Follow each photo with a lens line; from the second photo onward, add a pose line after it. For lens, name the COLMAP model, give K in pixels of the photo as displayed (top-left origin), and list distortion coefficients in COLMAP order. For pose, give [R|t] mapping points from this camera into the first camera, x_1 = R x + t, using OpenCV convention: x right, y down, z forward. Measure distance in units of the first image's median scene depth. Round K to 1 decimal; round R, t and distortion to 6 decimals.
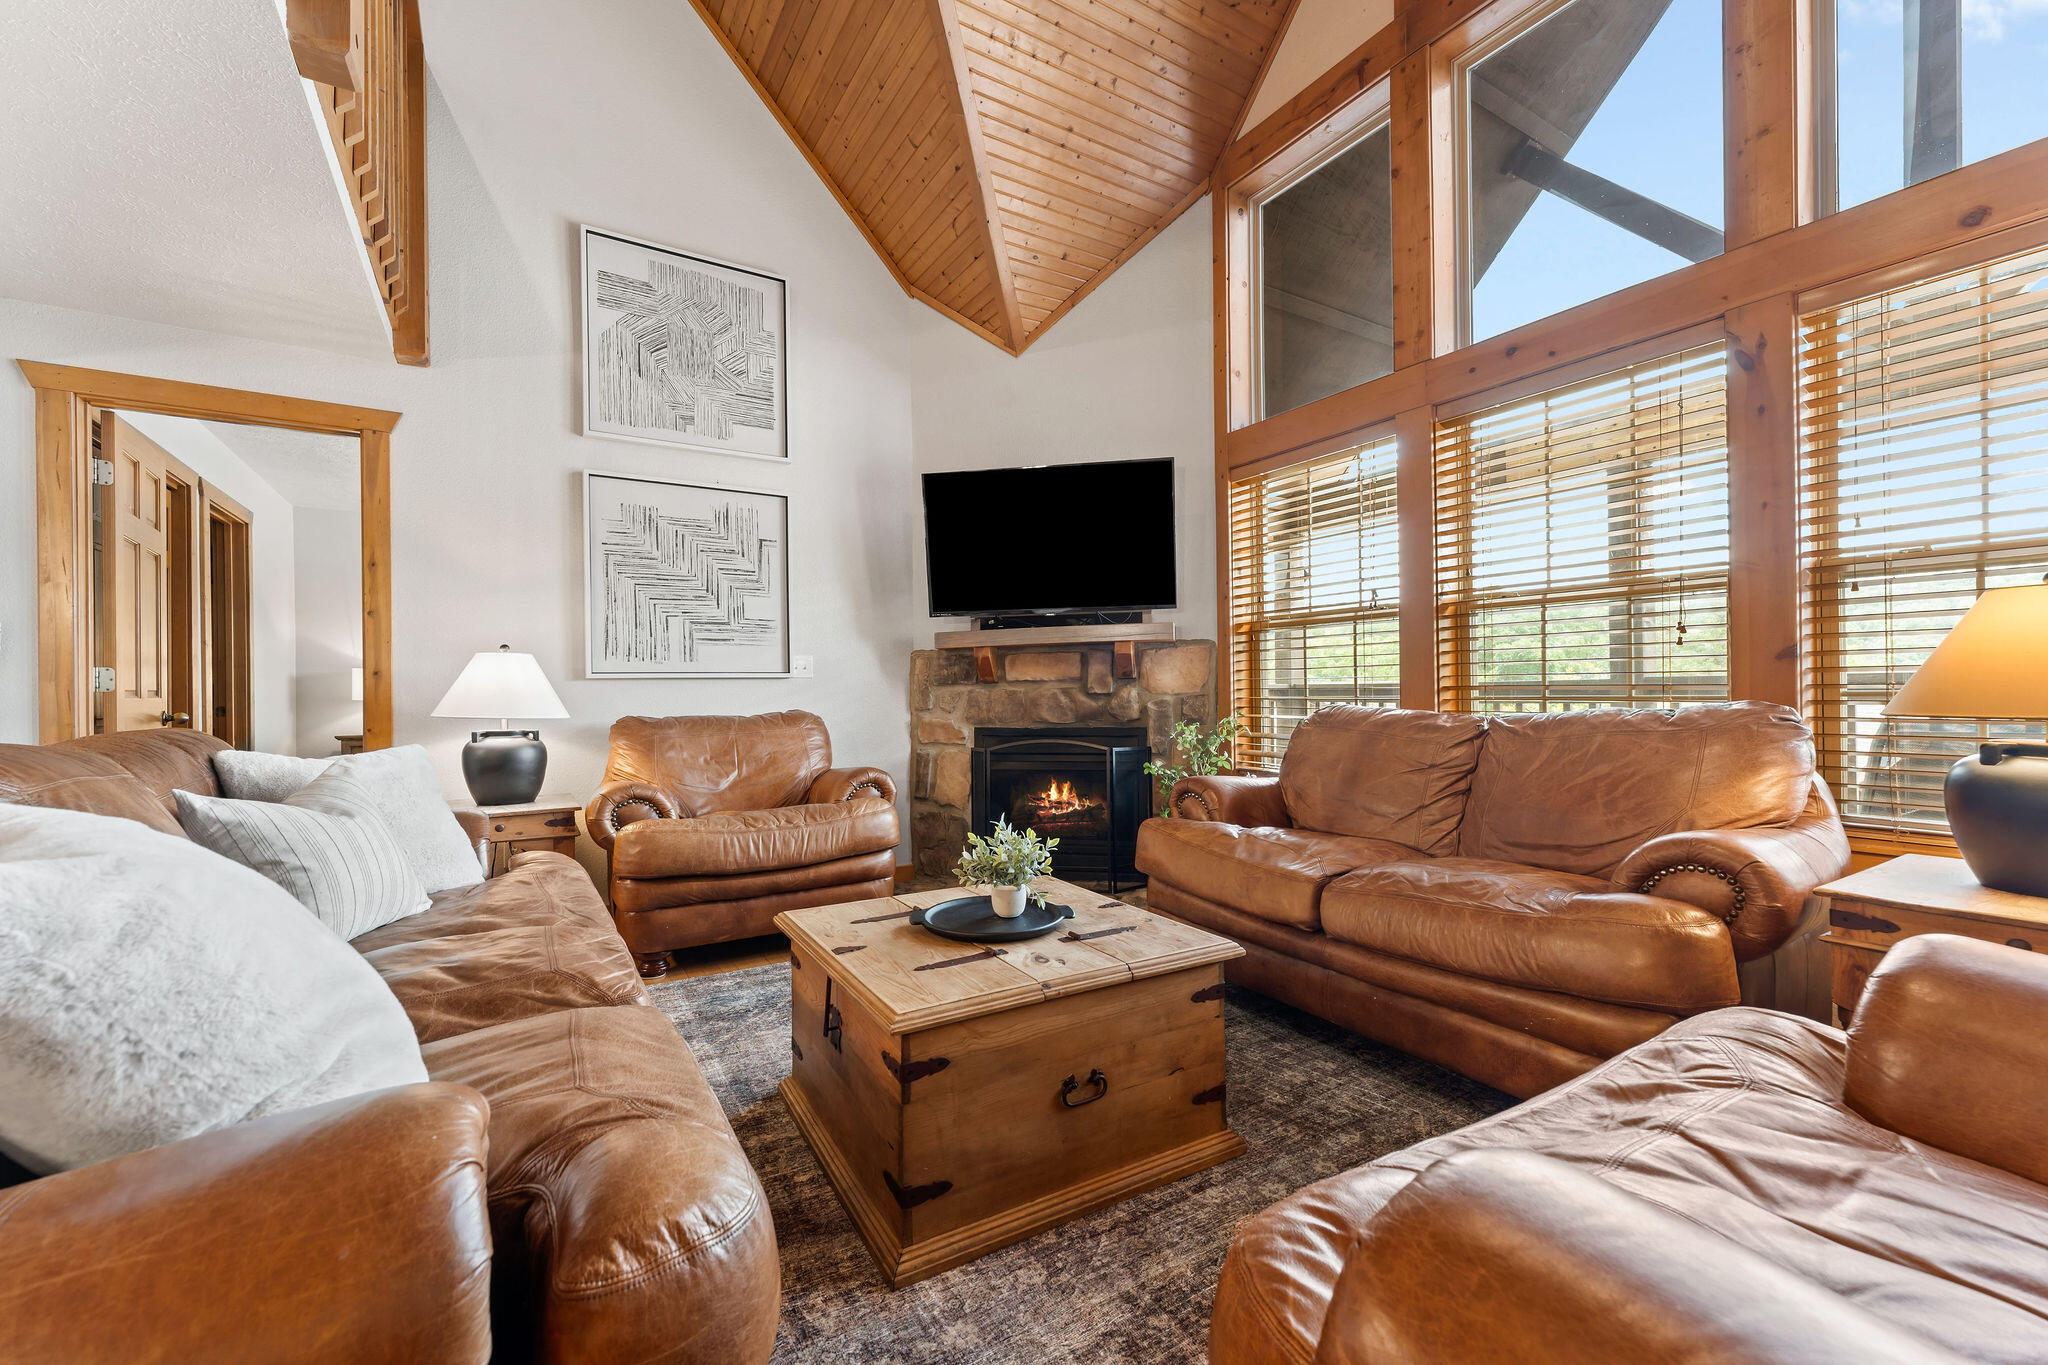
lens RADIAL K [[817.4, 0, 1014.6], [0, 817.4, 693.9], [0, 0, 1]] dist [0.000538, -0.000029]
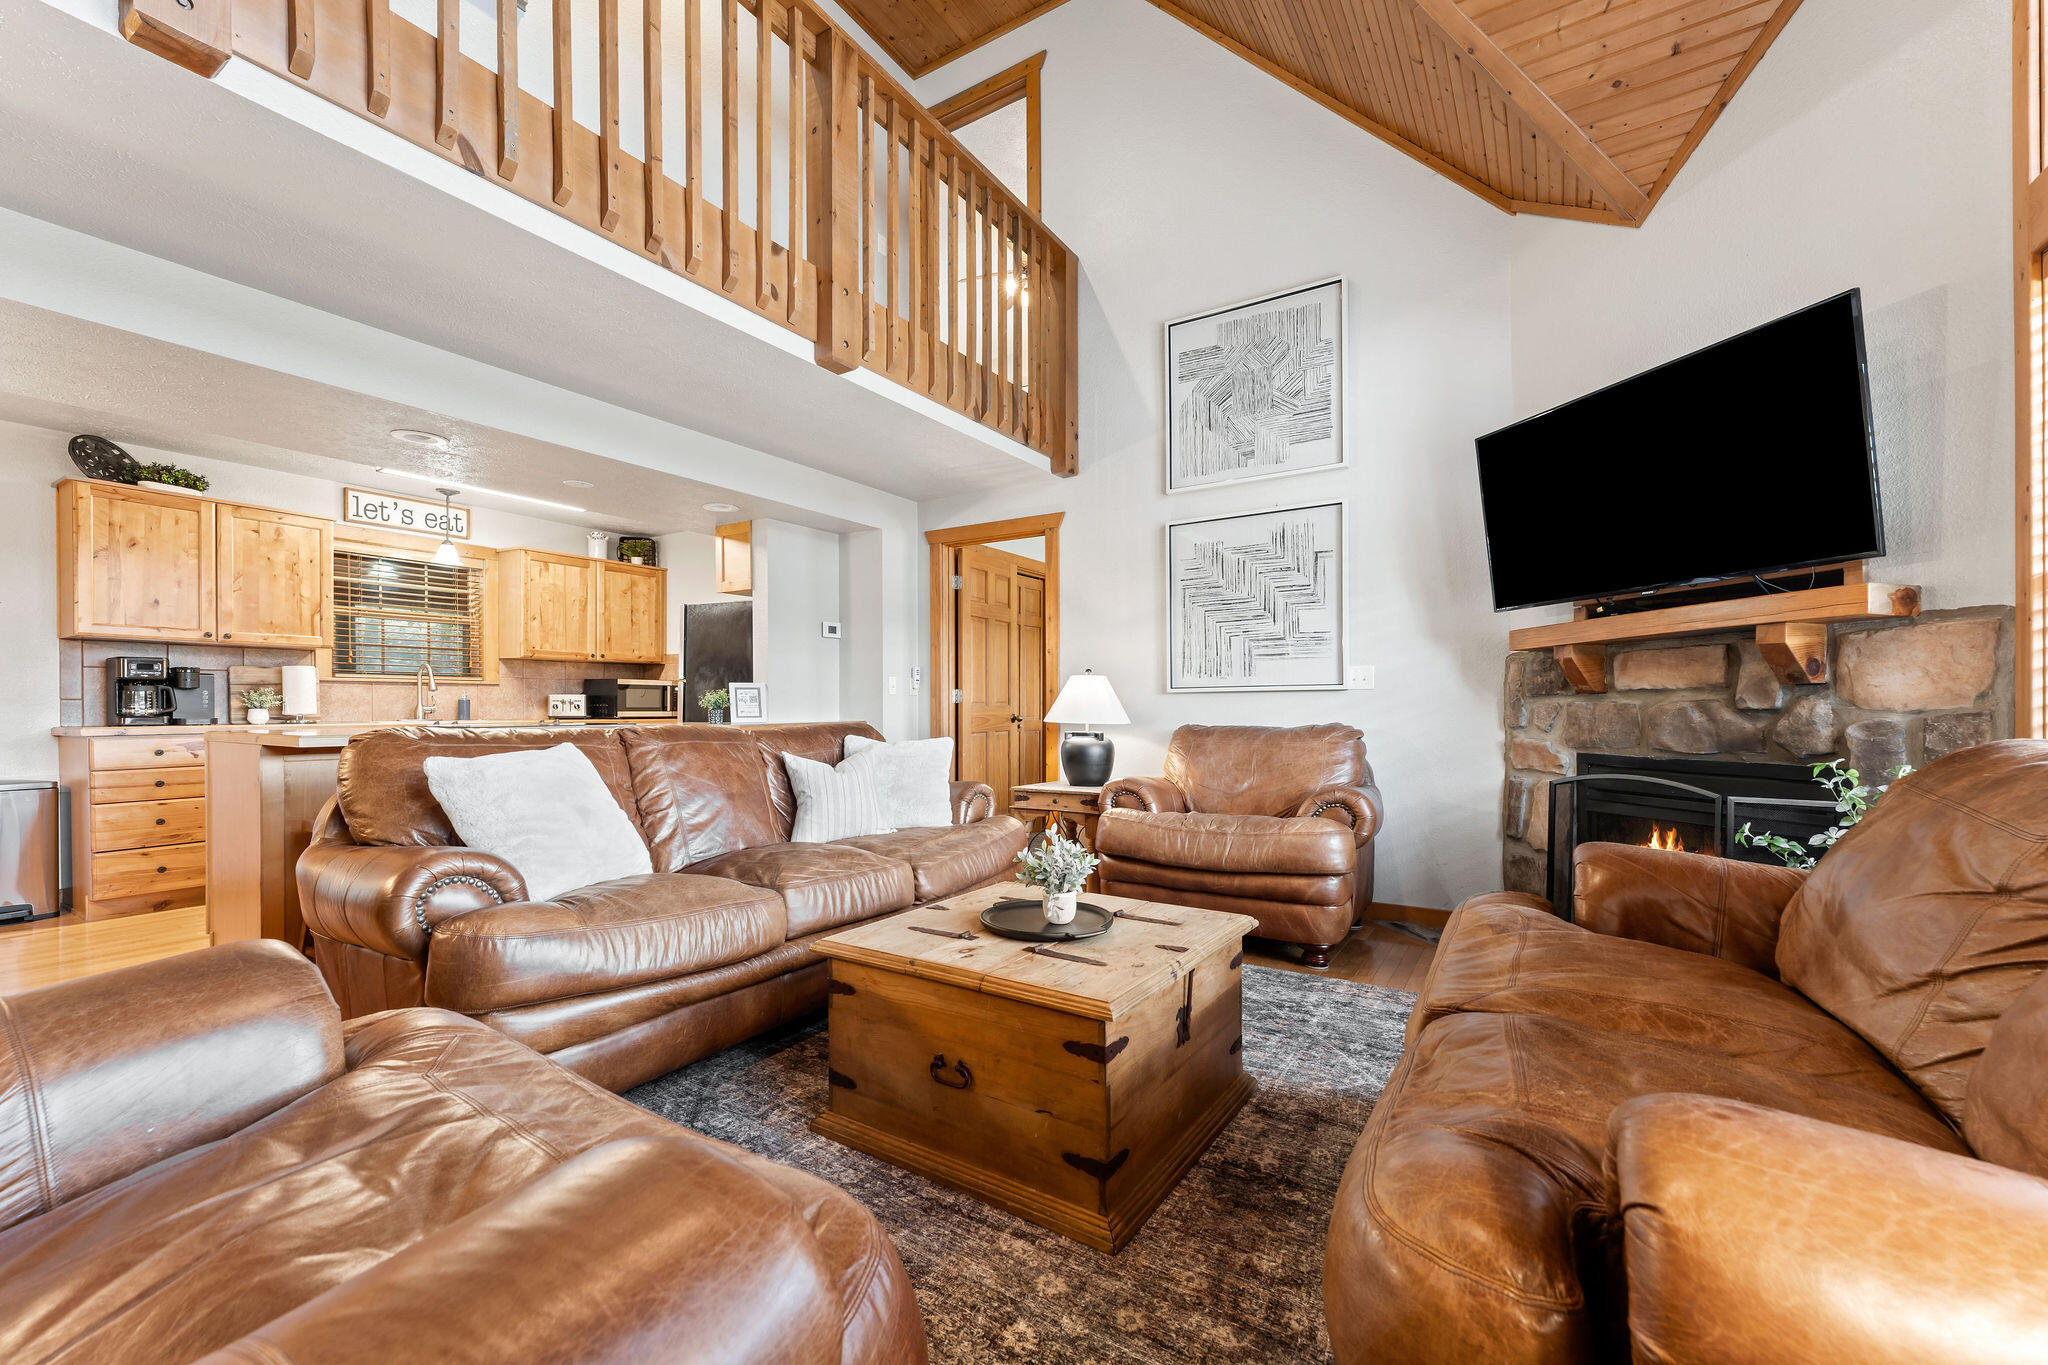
lens RADIAL K [[817.4, 0, 1023.5], [0, 817.4, 710.0], [0, 0, 1]] dist [0.000538, -0.000029]
pose [[0.448833, 0.010615, -0.893553, 0.434251], [-0.002261, 0.999940, 0.010743, -0.005474], [0.893613, -0.002802, 0.448830, 0.235528]]
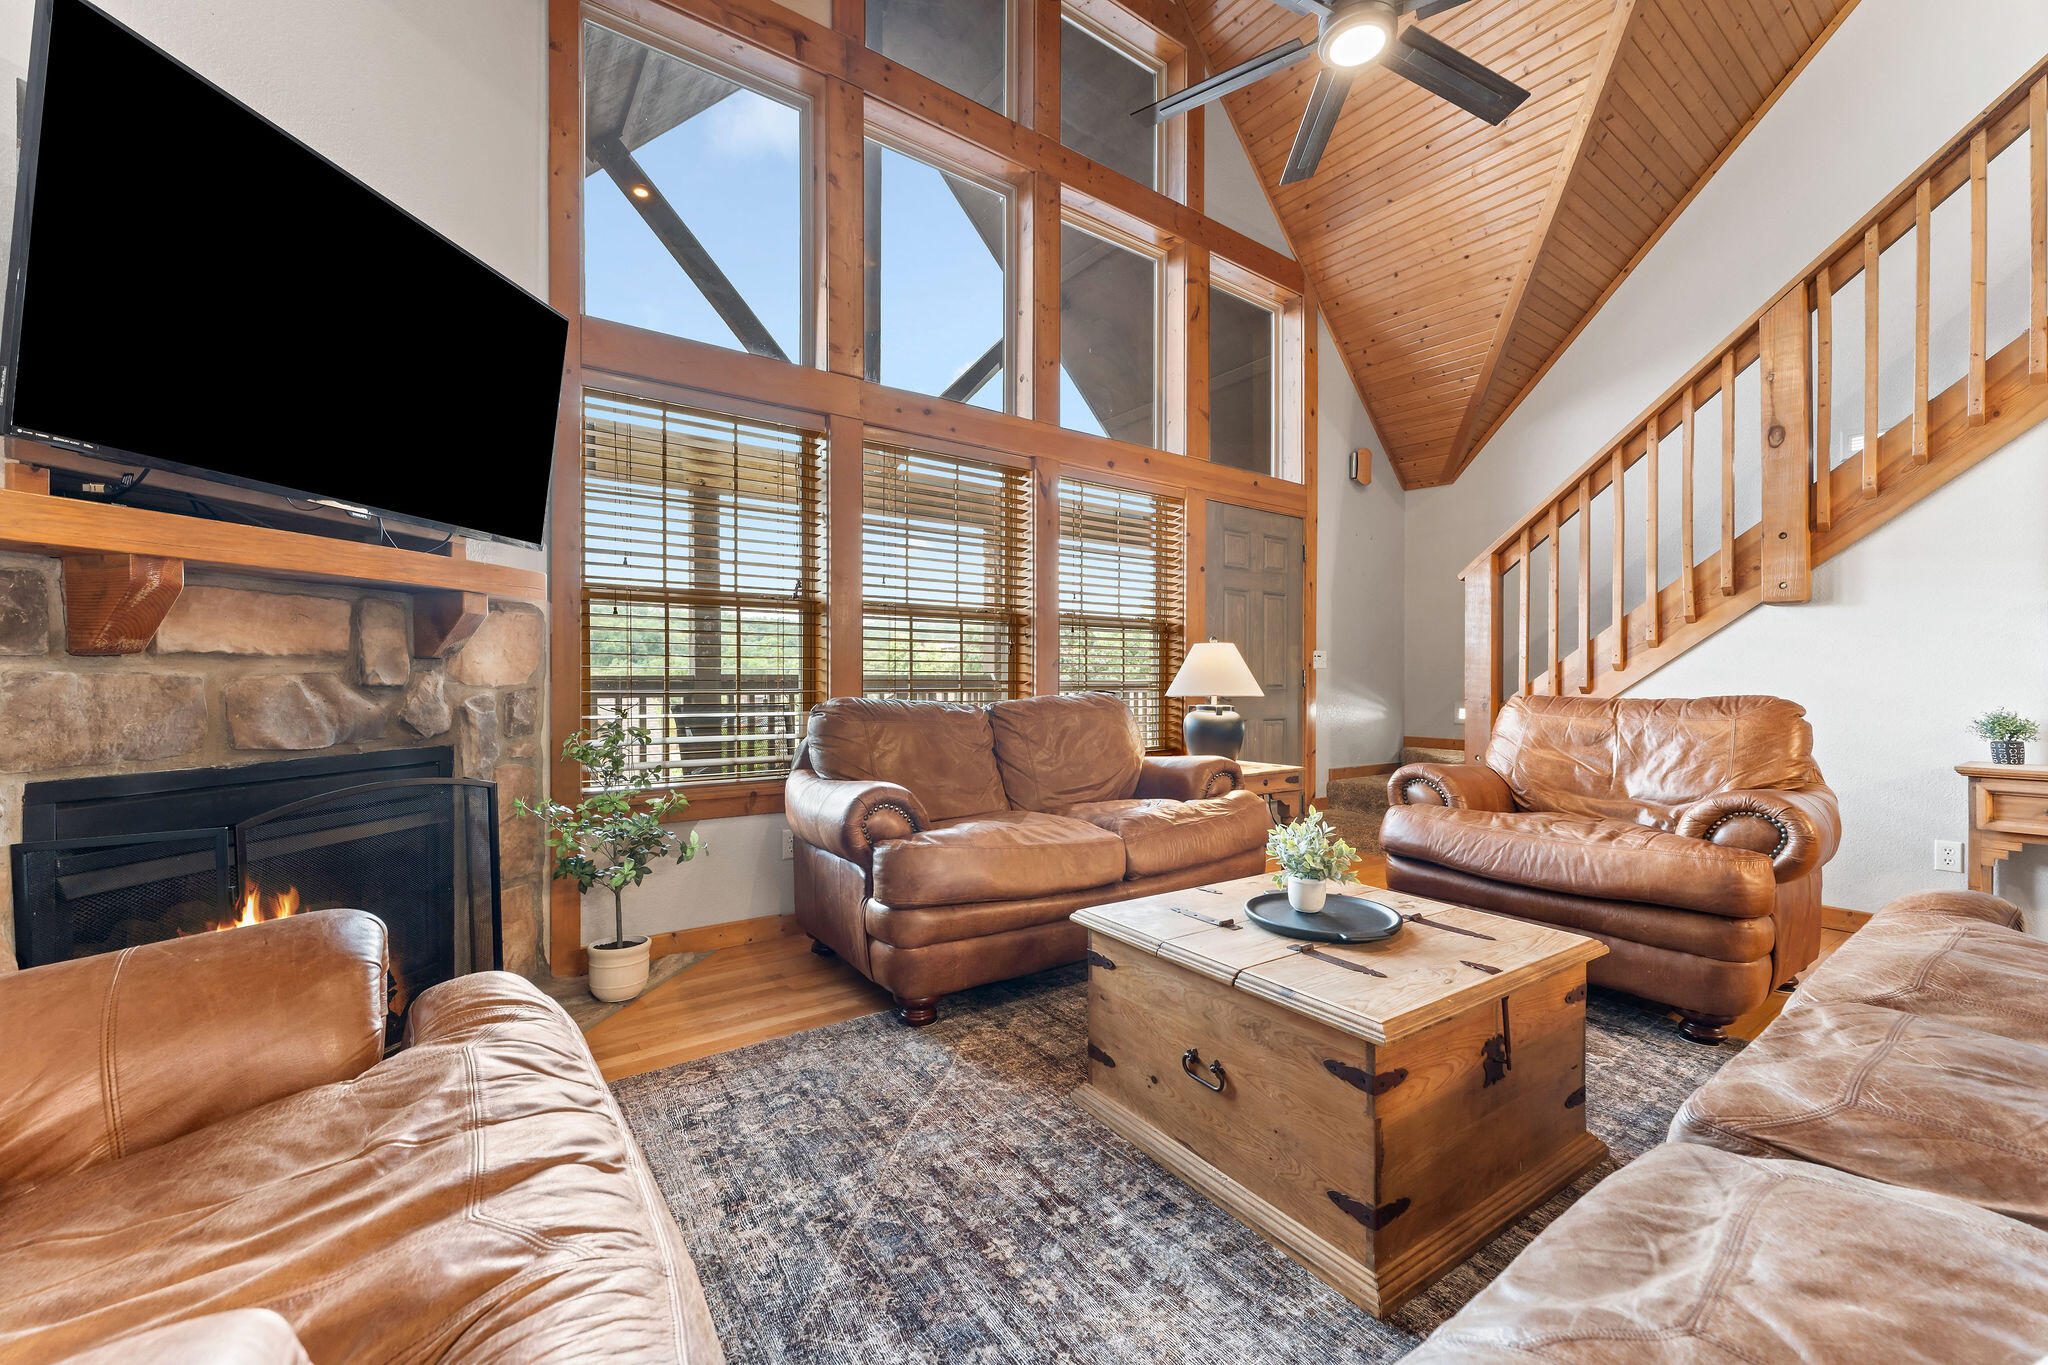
lens RADIAL K [[817.4, 0, 1009.3], [0, 817.4, 679.6], [0, 0, 1]] dist [0.000538, -0.000029]
pose [[-0.063592, 0.012622, 0.997896, -0.461197], [0.002856, 0.999918, -0.012466, 0.003580], [-0.997972, 0.002057, -0.063623, 0.679939]]
